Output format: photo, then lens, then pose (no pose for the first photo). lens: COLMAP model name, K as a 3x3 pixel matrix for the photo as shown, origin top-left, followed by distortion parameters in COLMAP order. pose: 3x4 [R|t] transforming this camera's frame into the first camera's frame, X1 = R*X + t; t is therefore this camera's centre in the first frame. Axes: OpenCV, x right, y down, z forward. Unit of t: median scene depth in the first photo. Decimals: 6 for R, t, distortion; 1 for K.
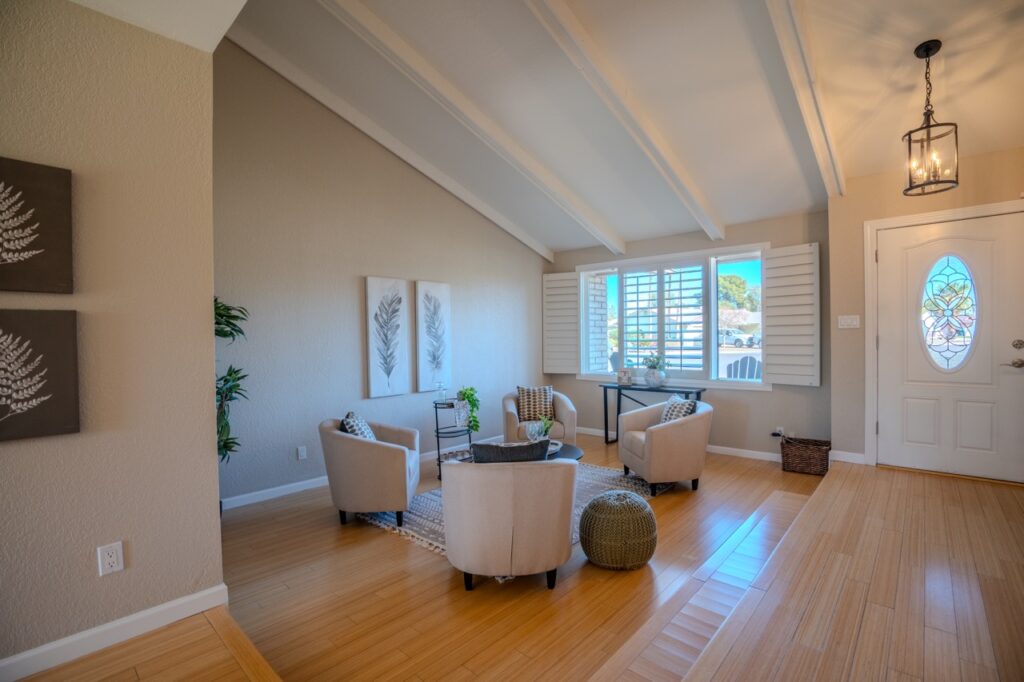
lens RADIAL K [[468.0, 0, 507.7], [0, 468.0, 342.6], [0, 0, 1]] dist [-0.047670, 0.013893]
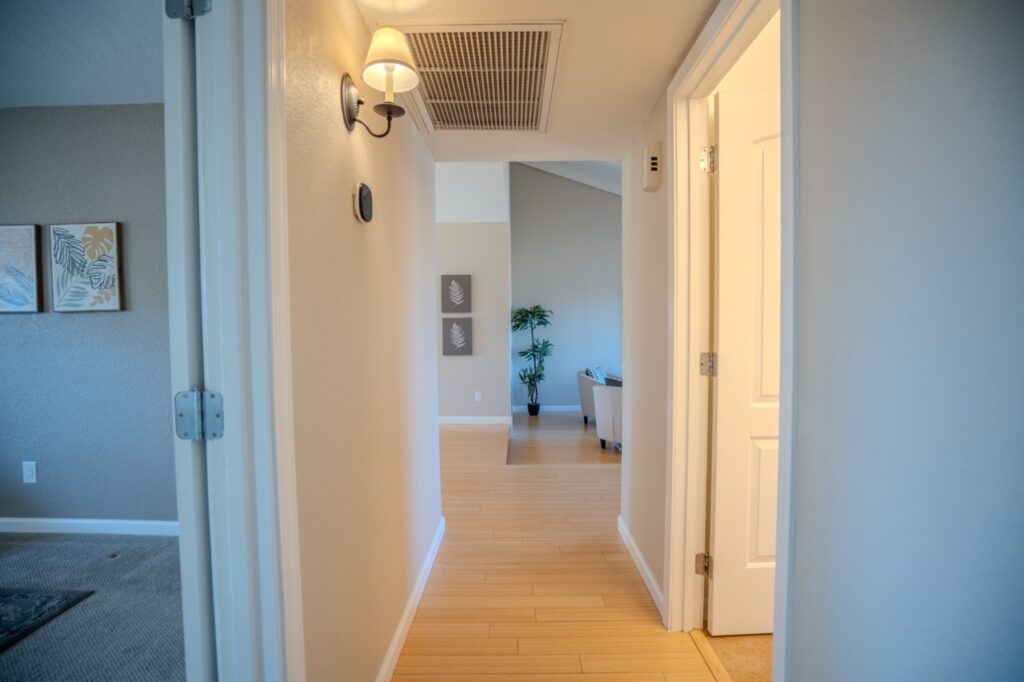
lens RADIAL K [[468.0, 0, 507.7], [0, 468.0, 342.6], [0, 0, 1]] dist [-0.047670, 0.013893]
pose [[0.667992, 0.033847, -0.743399, 0.845347], [-0.010706, 0.999299, 0.035878, -0.007498], [0.744092, -0.016007, 0.667886, -0.516010]]
